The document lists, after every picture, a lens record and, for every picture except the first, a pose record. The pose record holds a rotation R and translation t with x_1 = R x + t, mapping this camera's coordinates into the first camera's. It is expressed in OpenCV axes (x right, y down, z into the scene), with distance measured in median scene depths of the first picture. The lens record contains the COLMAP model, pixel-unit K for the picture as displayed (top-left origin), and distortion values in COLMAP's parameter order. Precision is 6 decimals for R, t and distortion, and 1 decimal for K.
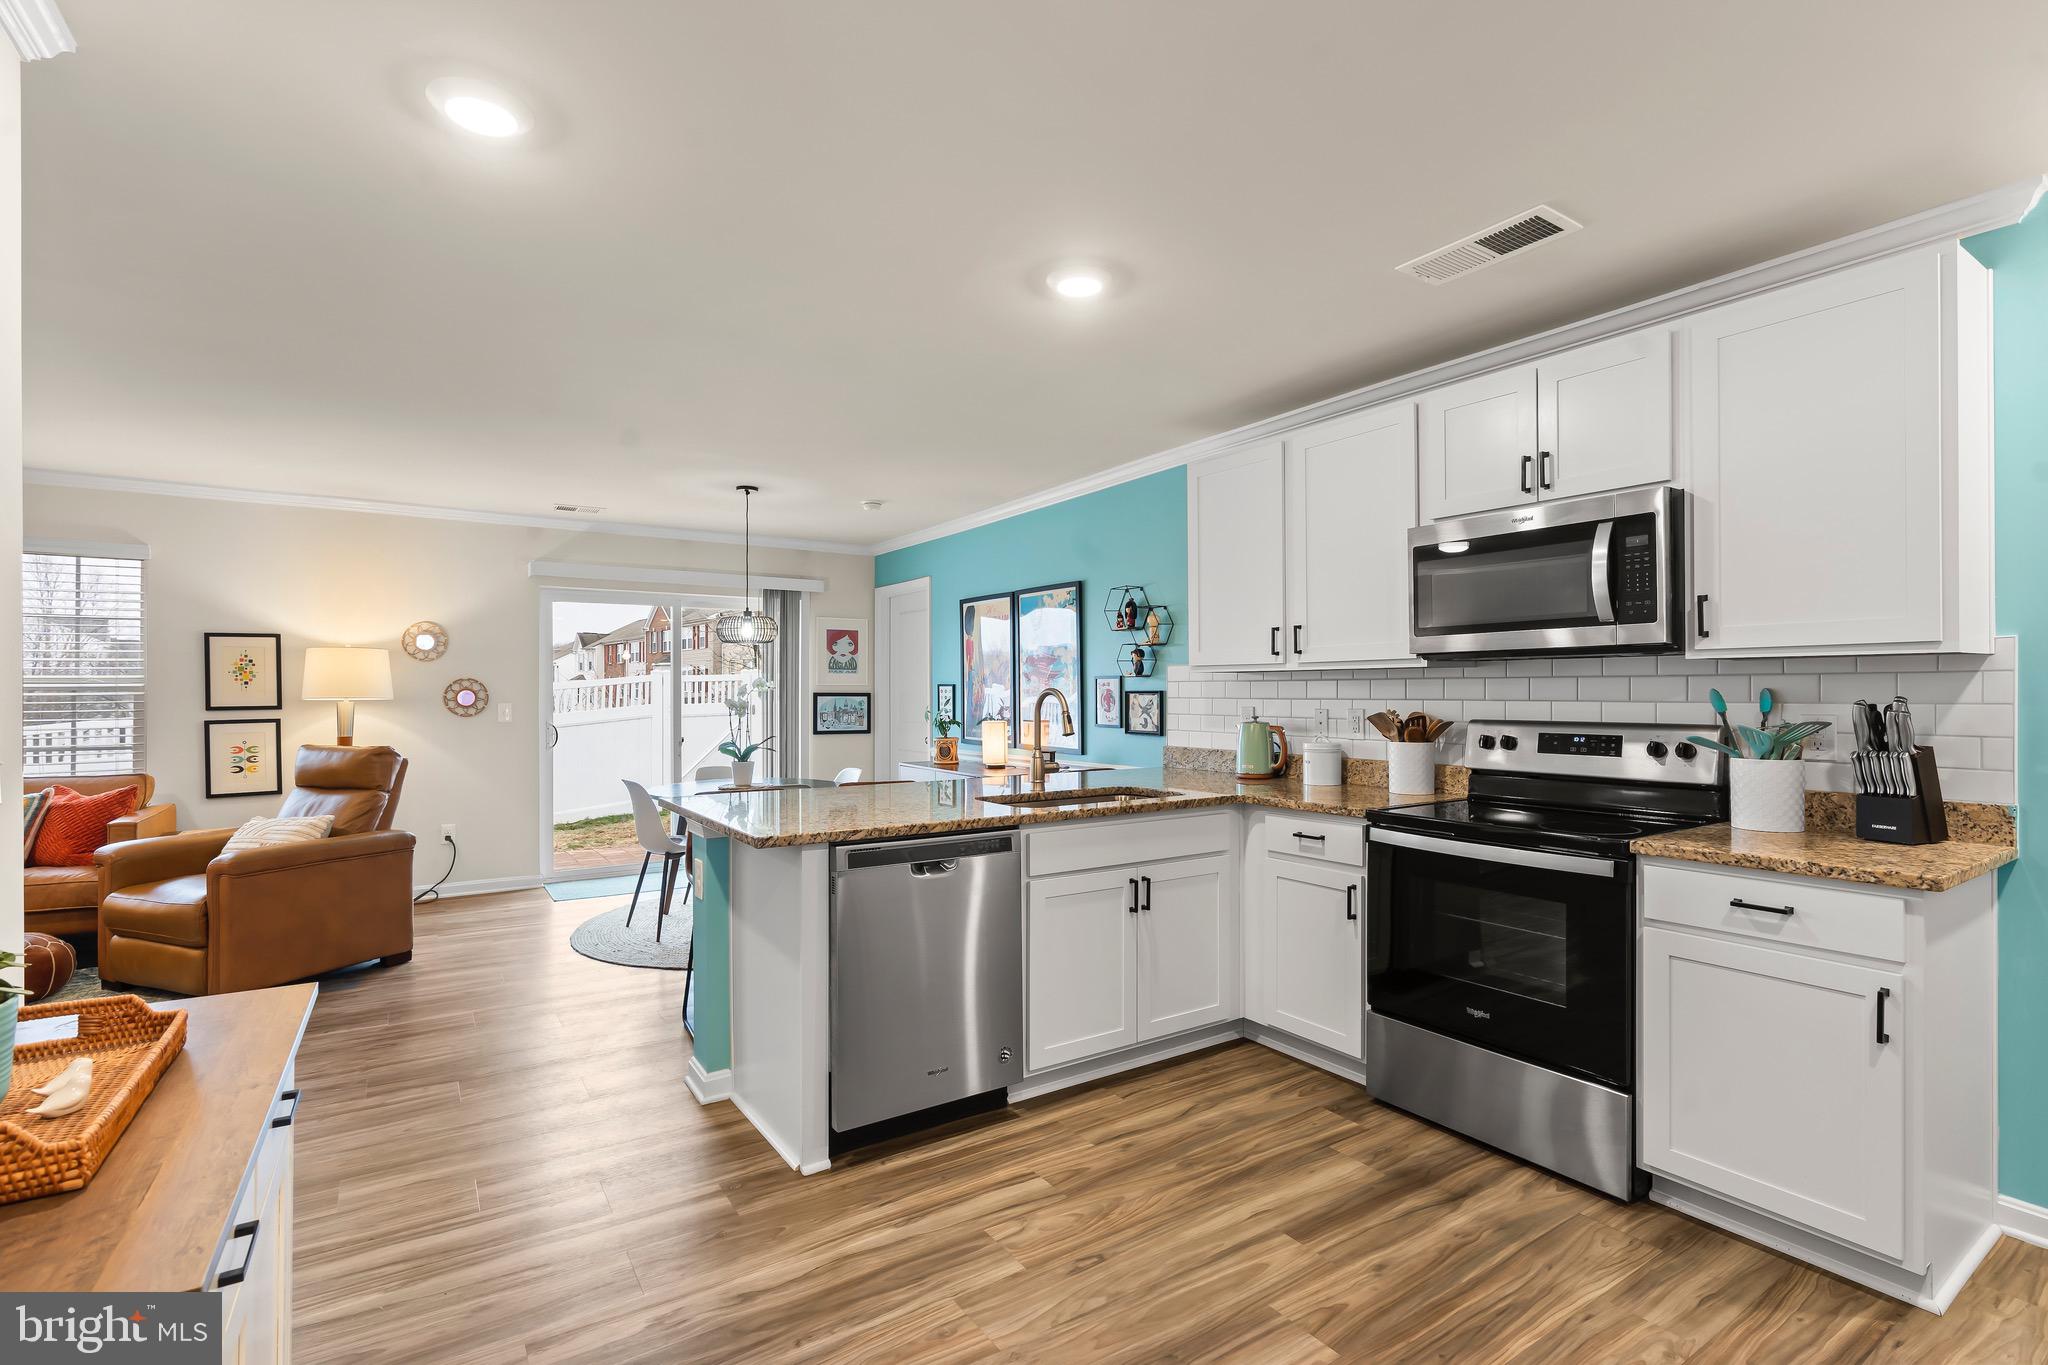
lens RADIAL K [[944.8, 0, 1030.1], [0, 944.8, 689.4], [0, 0, 1]] dist [-0.007160, 0.002032]
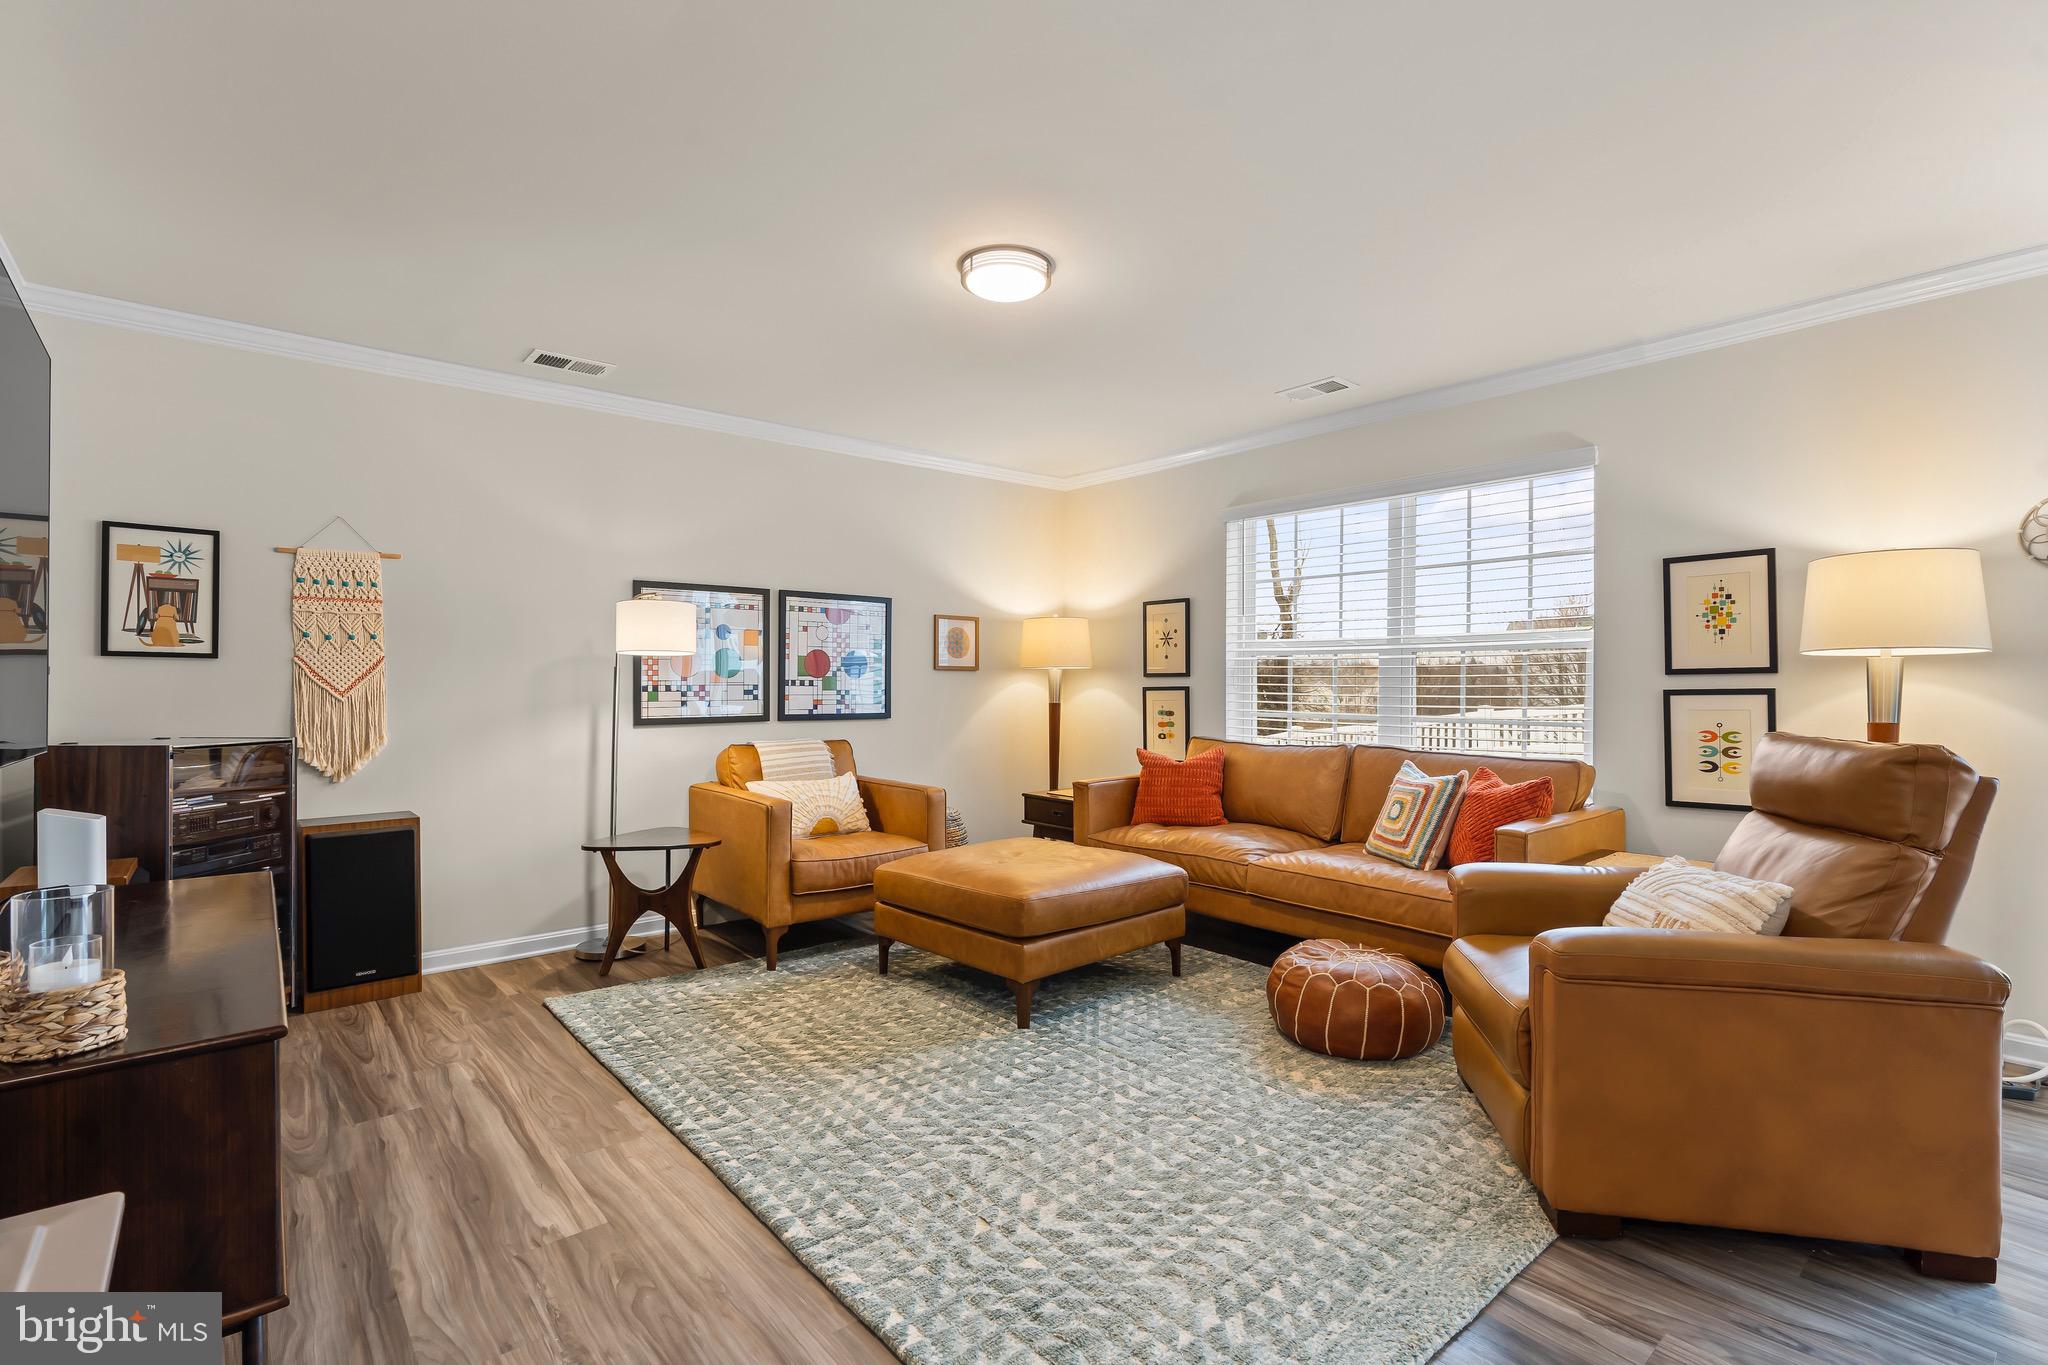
lens RADIAL K [[944.8, 0, 1021.3], [0, 944.8, 678.0], [0, 0, 1]] dist [-0.007160, 0.002032]
pose [[0.121856, -0.004378, -0.992538, -0.412708], [0.005917, 0.999976, -0.003684, 0.038290], [0.992530, -0.005424, 0.121879, 0.717864]]
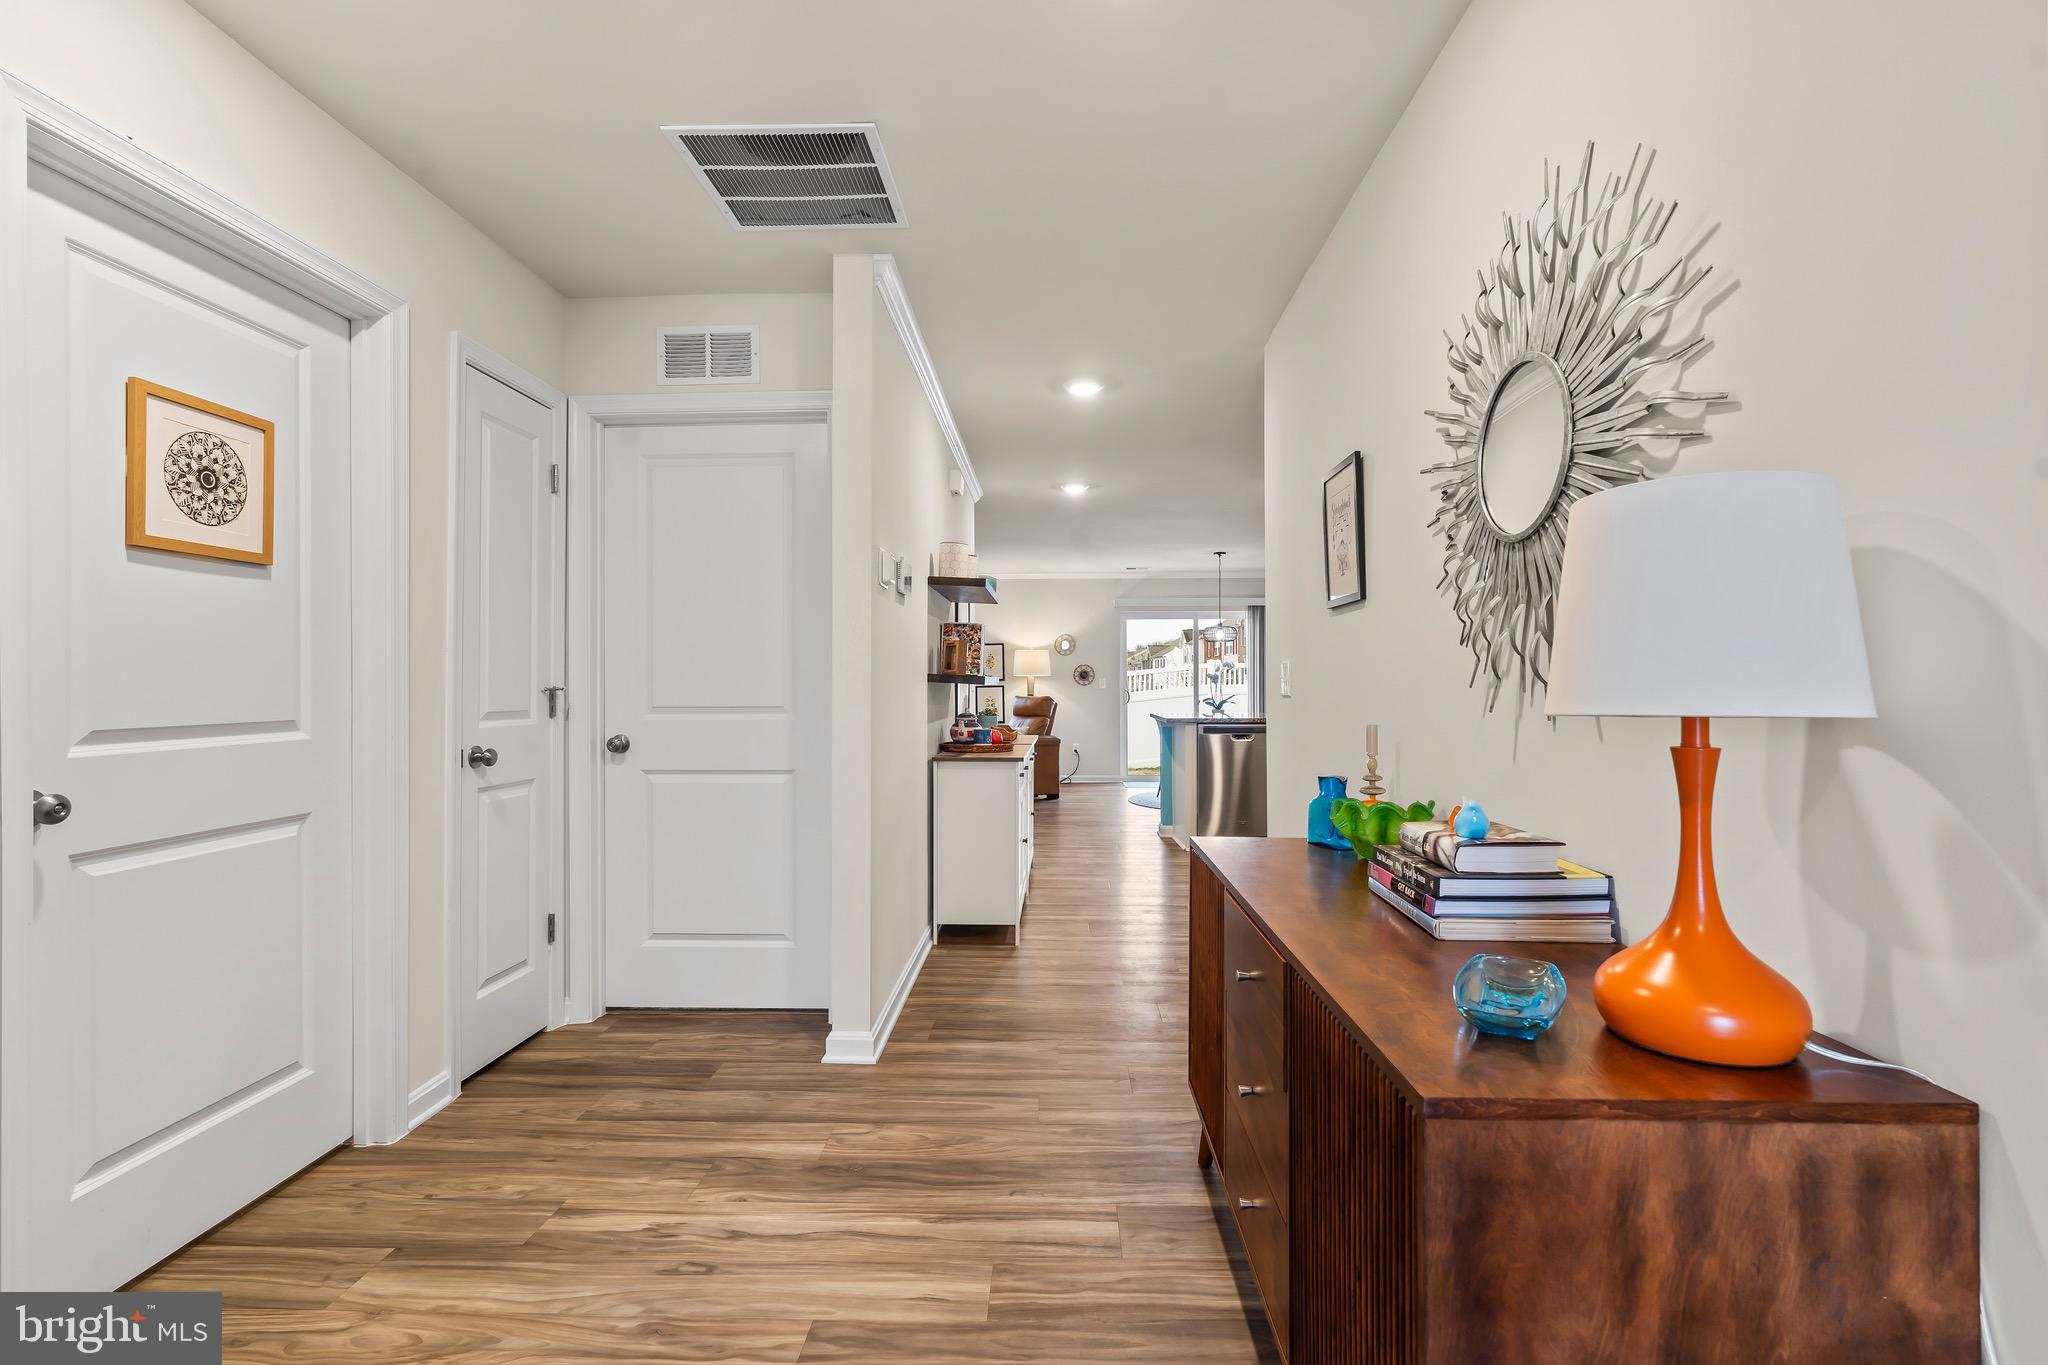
lens RADIAL K [[944.8, 0, 1021.4], [0, 944.8, 678.5], [0, 0, 1]] dist [-0.007160, 0.002032]
pose [[0.813711, -0.002859, -0.581262, 0.663342], [0.001662, 0.999995, -0.002593, 0.035663], [0.581267, 0.001143, 0.813712, -1.011322]]
